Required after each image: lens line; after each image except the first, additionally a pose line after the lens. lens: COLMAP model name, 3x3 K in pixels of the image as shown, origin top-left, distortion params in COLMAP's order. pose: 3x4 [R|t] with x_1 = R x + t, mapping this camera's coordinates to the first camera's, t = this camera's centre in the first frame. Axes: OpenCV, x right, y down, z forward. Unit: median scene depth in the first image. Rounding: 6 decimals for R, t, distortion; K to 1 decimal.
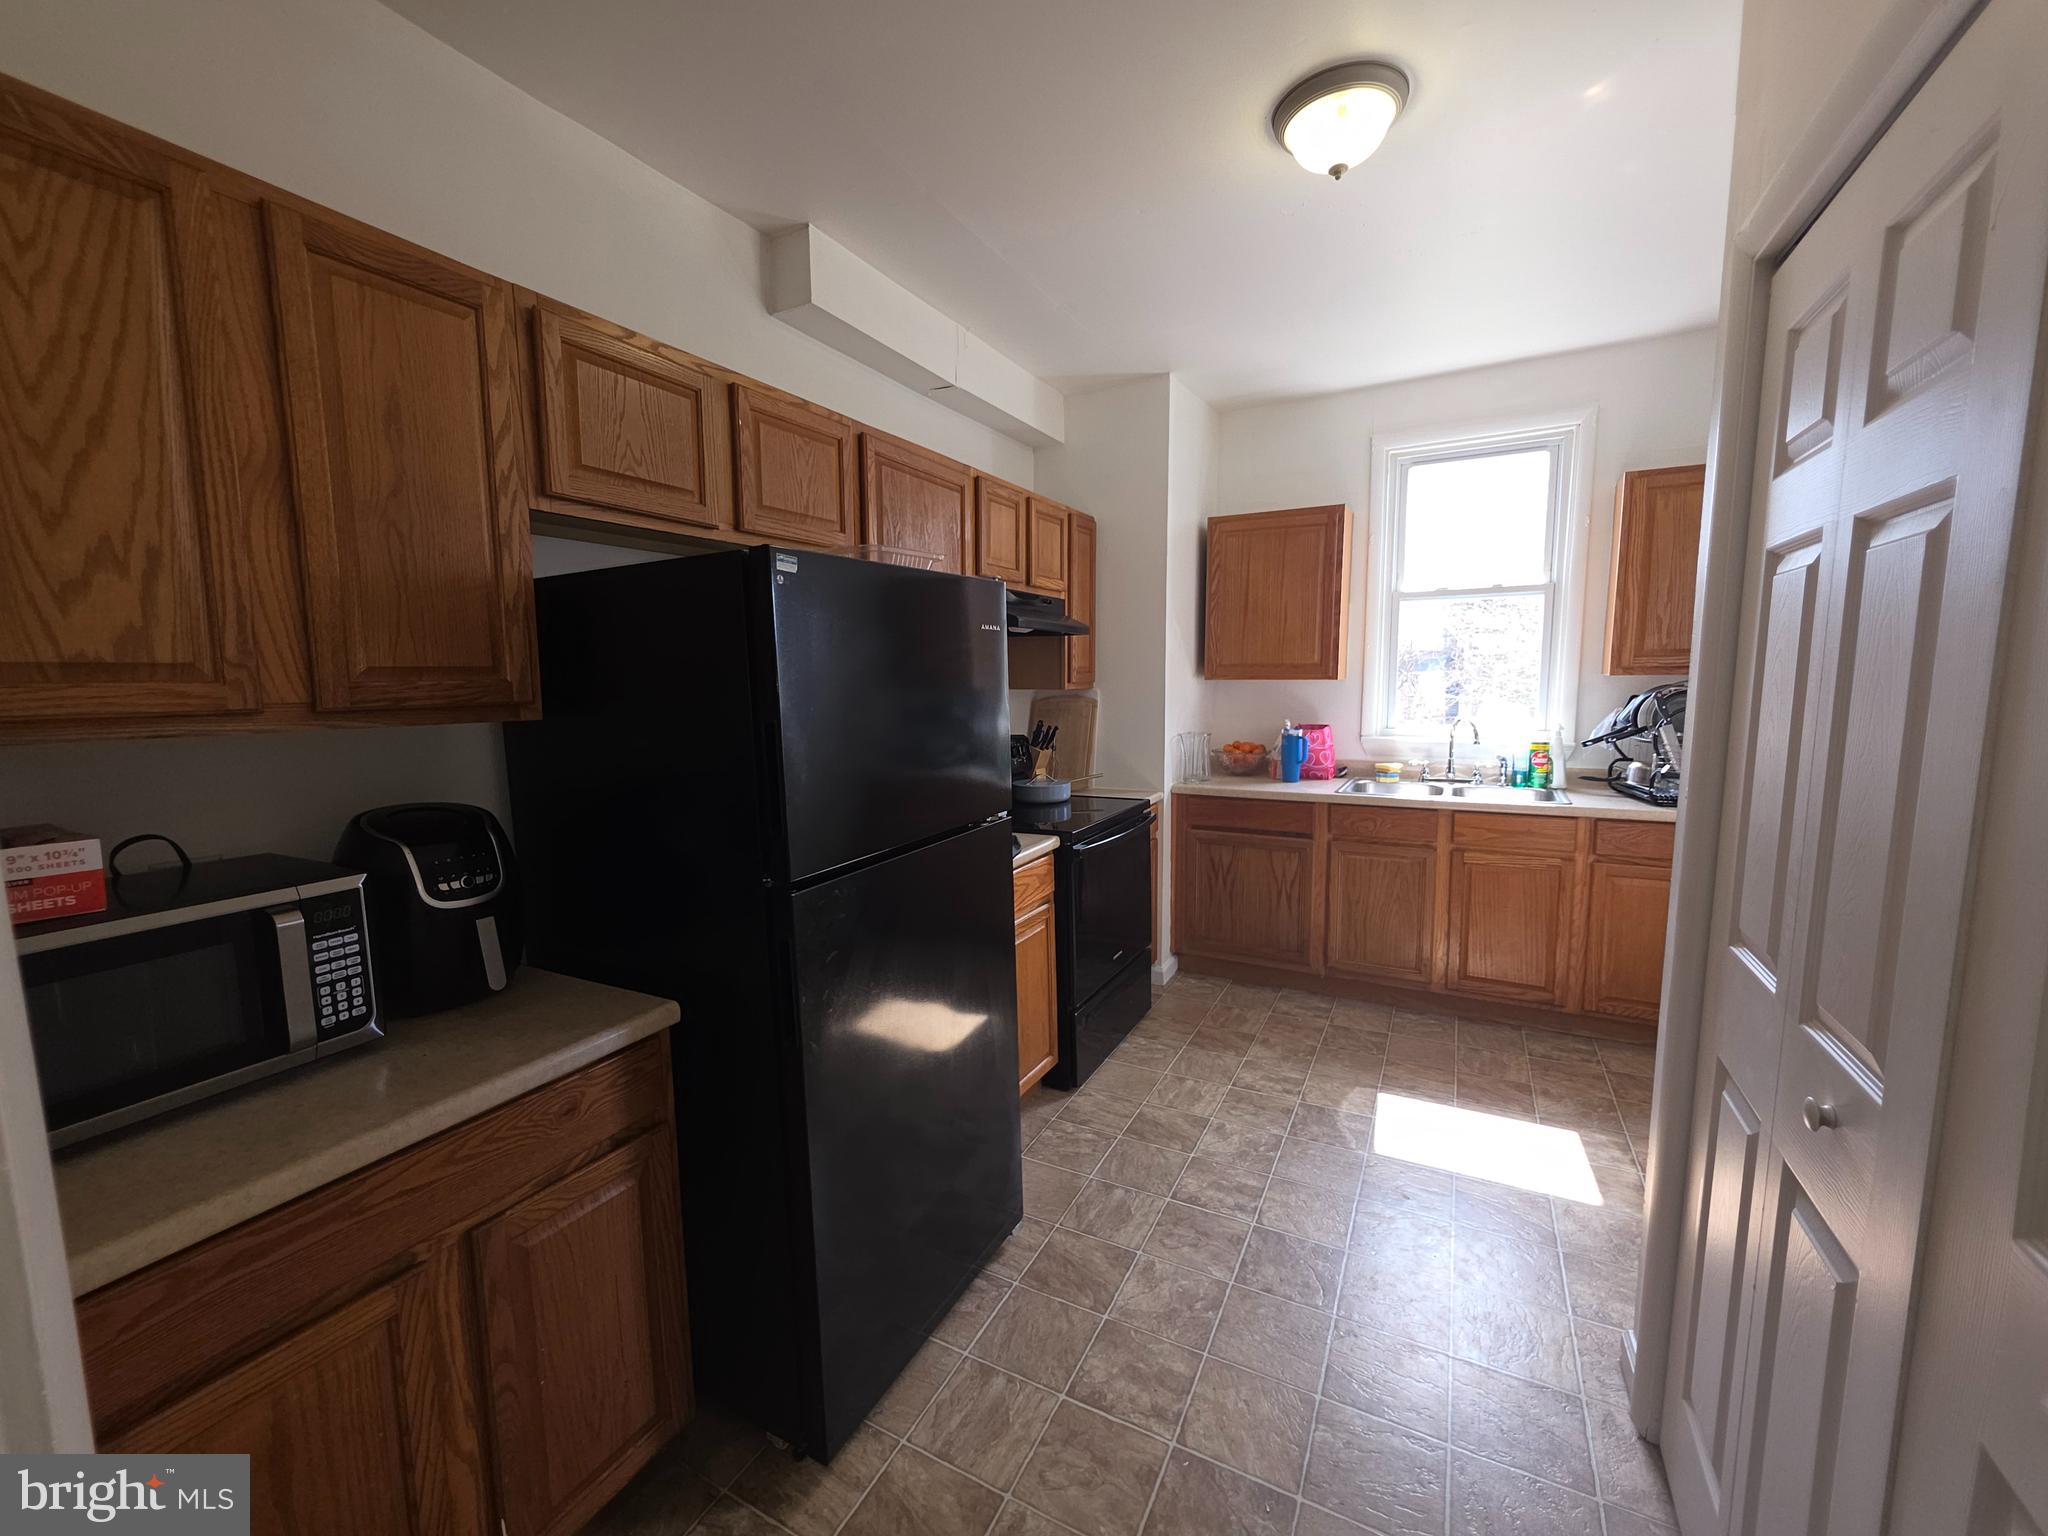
lens RADIAL K [[823.0, 0, 1009.6], [0, 823.0, 766.9], [0, 0, 1]] dist [0.000029, -0.000049]
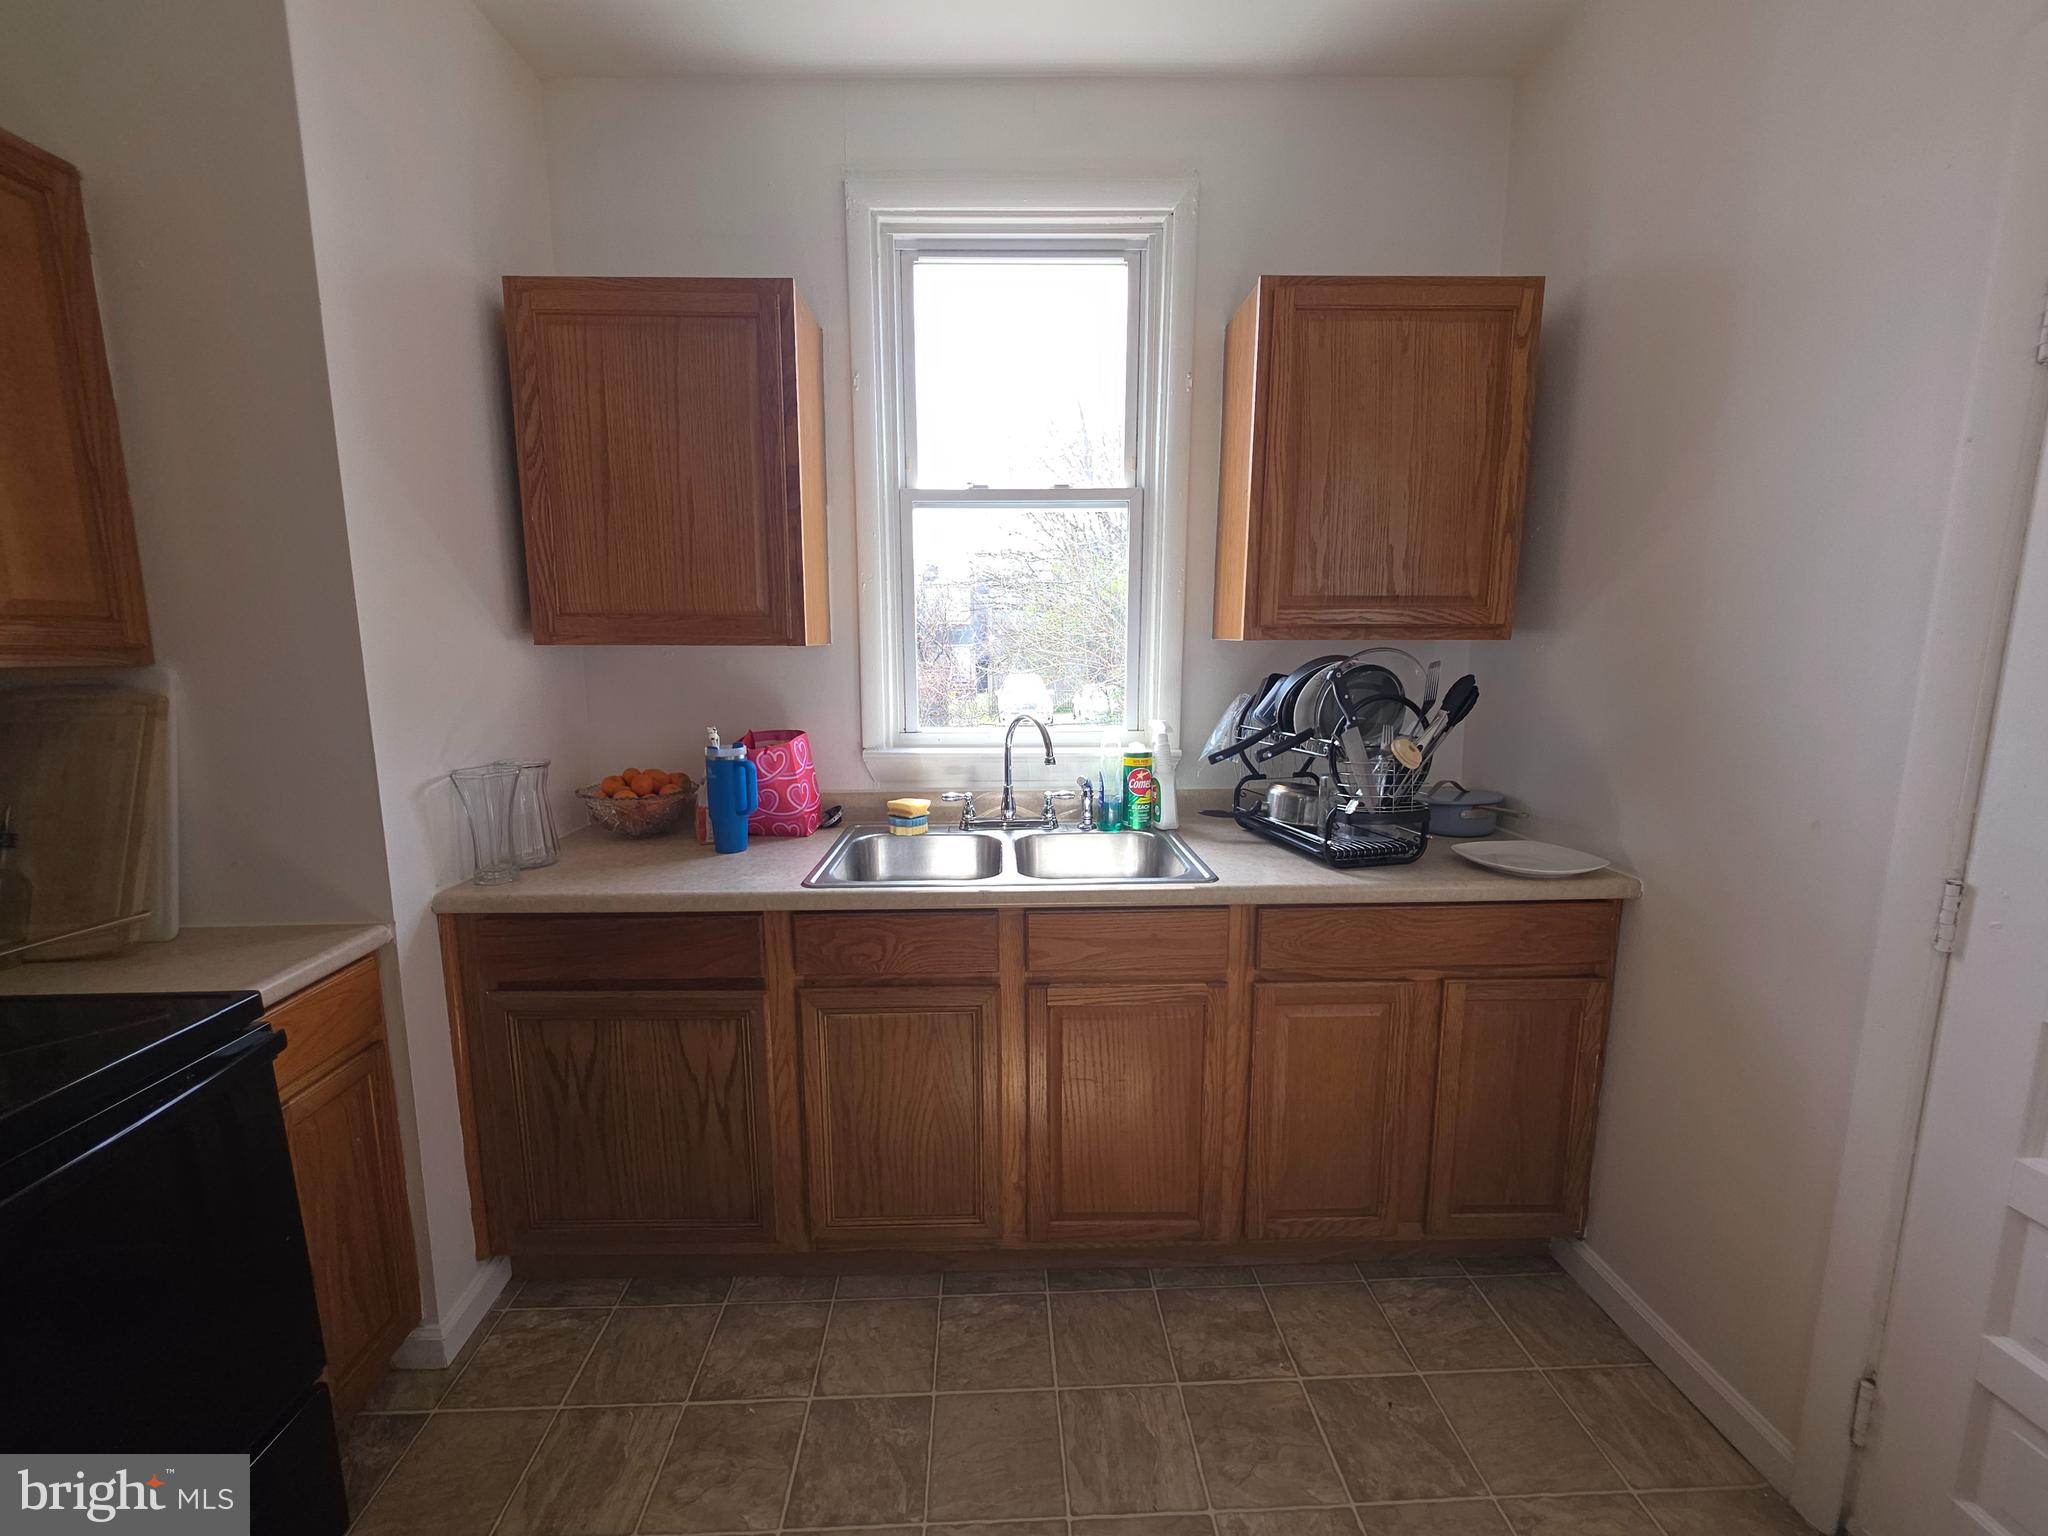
lens RADIAL K [[823.0, 0, 1011.1], [0, 823.0, 767.3], [0, 0, 1]] dist [0.000029, -0.000049]
pose [[0.863713, -0.066970, 0.499515, 0.267715], [0.049537, 0.997614, 0.048095, -0.053113], [-0.501544, -0.016796, 0.864969, 0.533593]]
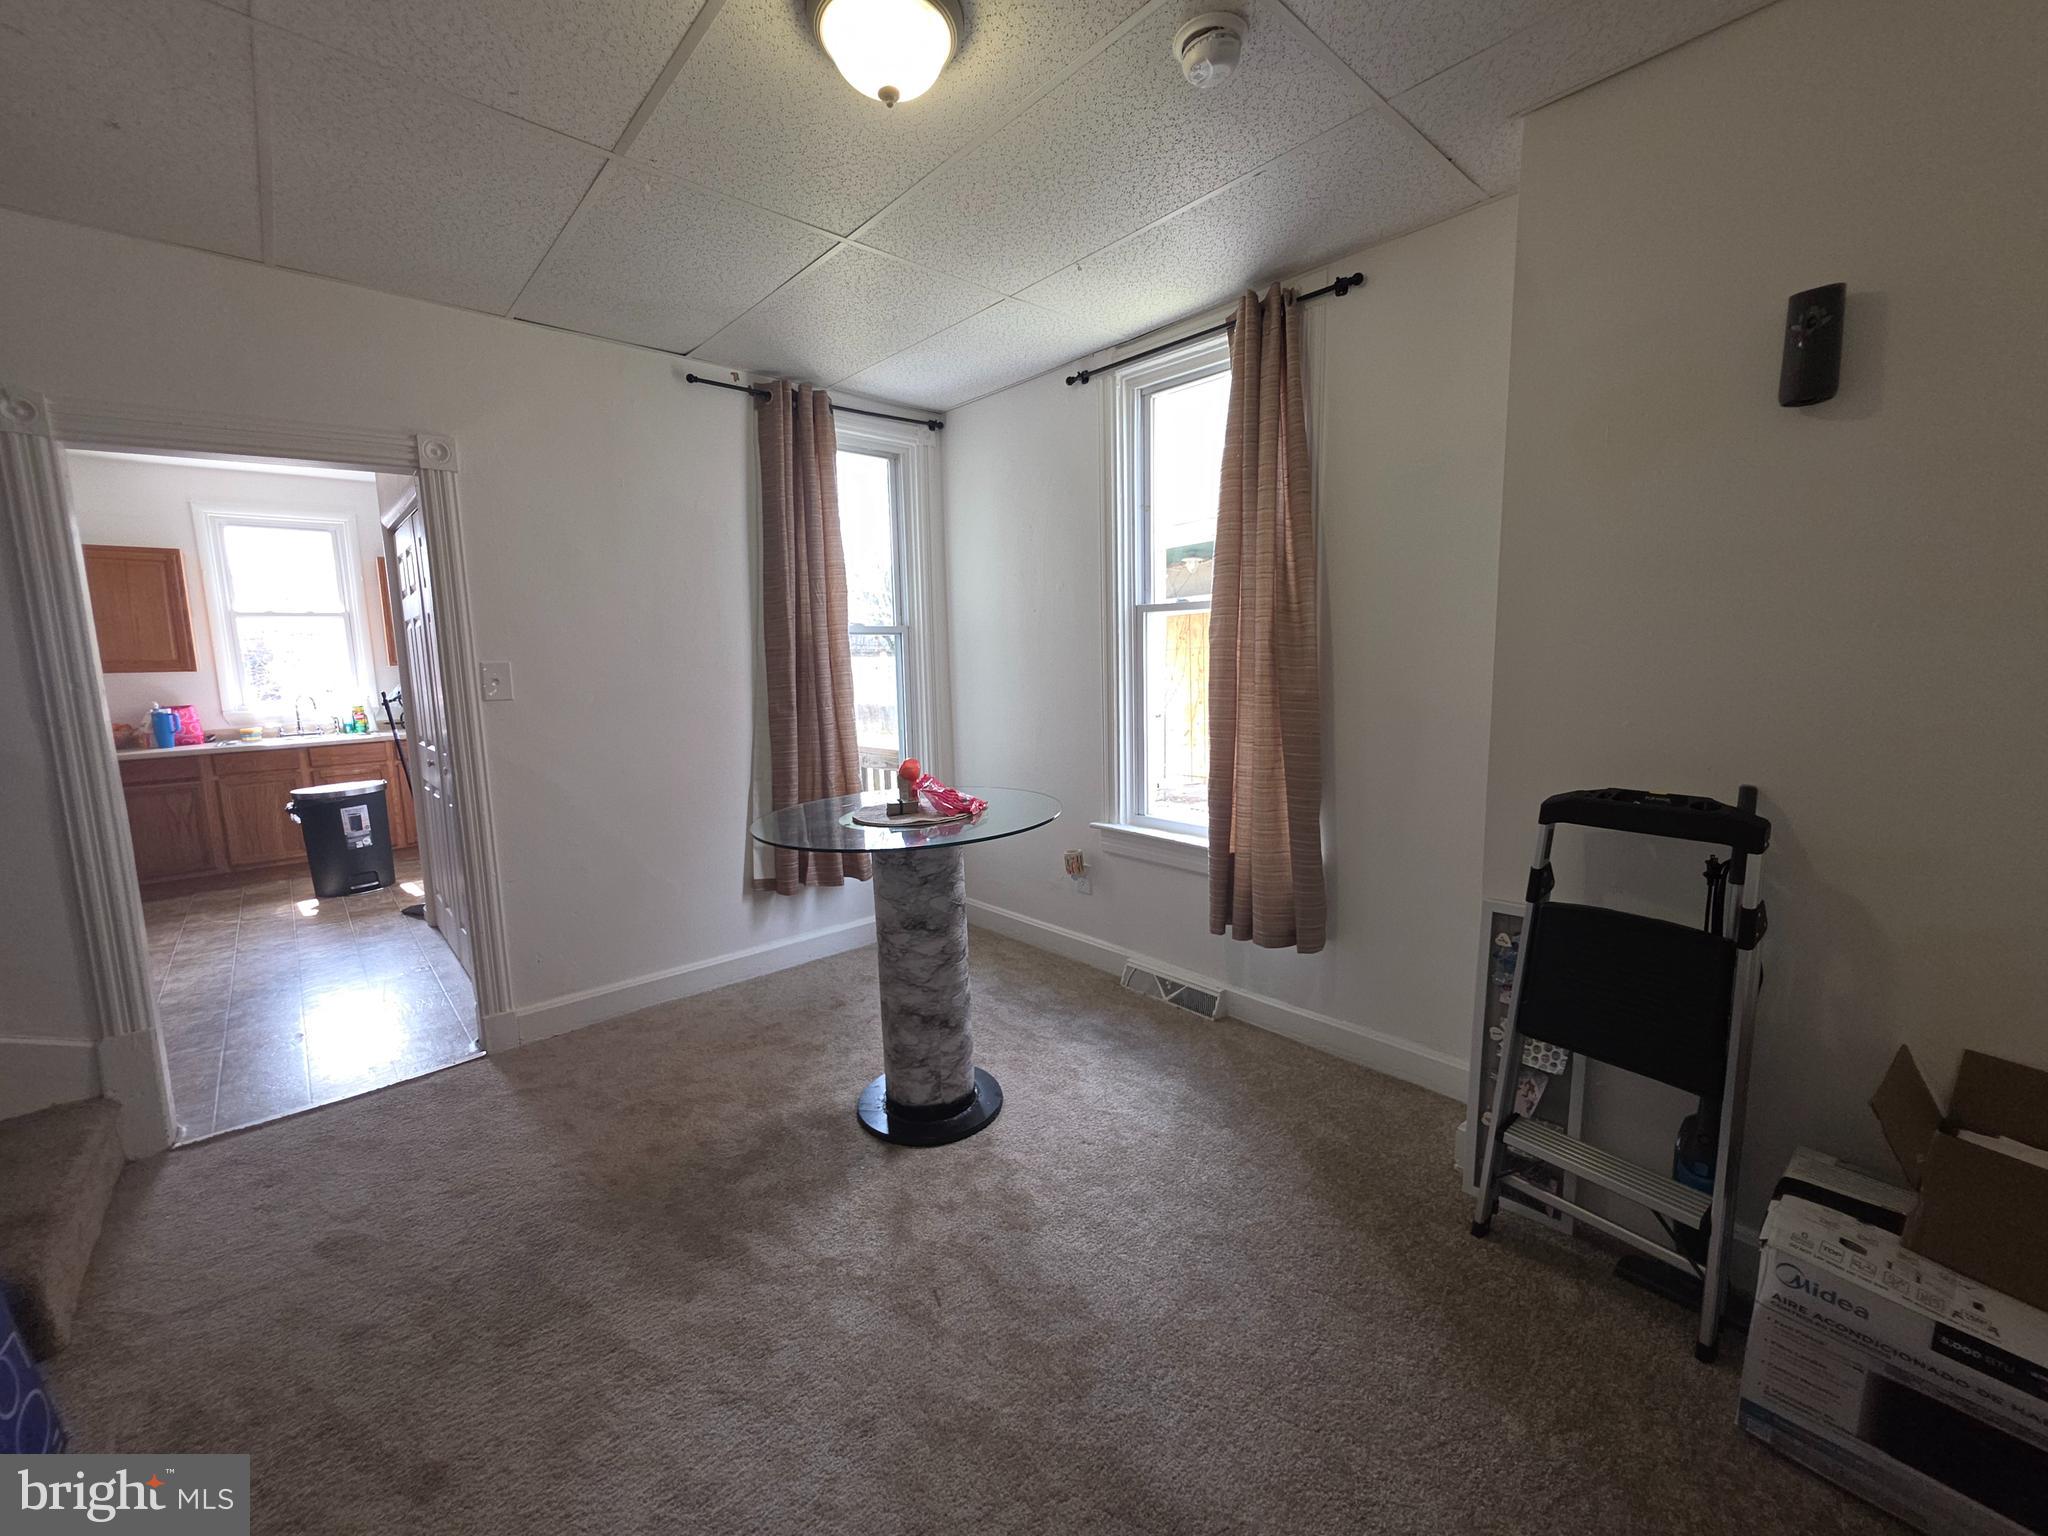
lens RADIAL K [[823.0, 0, 1009.0], [0, 823.0, 767.1], [0, 0, 1]] dist [0.000029, -0.000049]
pose [[0.337529, -0.119234, 0.933733, -0.507390], [0.128584, 0.988487, 0.079745, 0.132821], [-0.932492, 0.093147, 0.348974, -0.843302]]
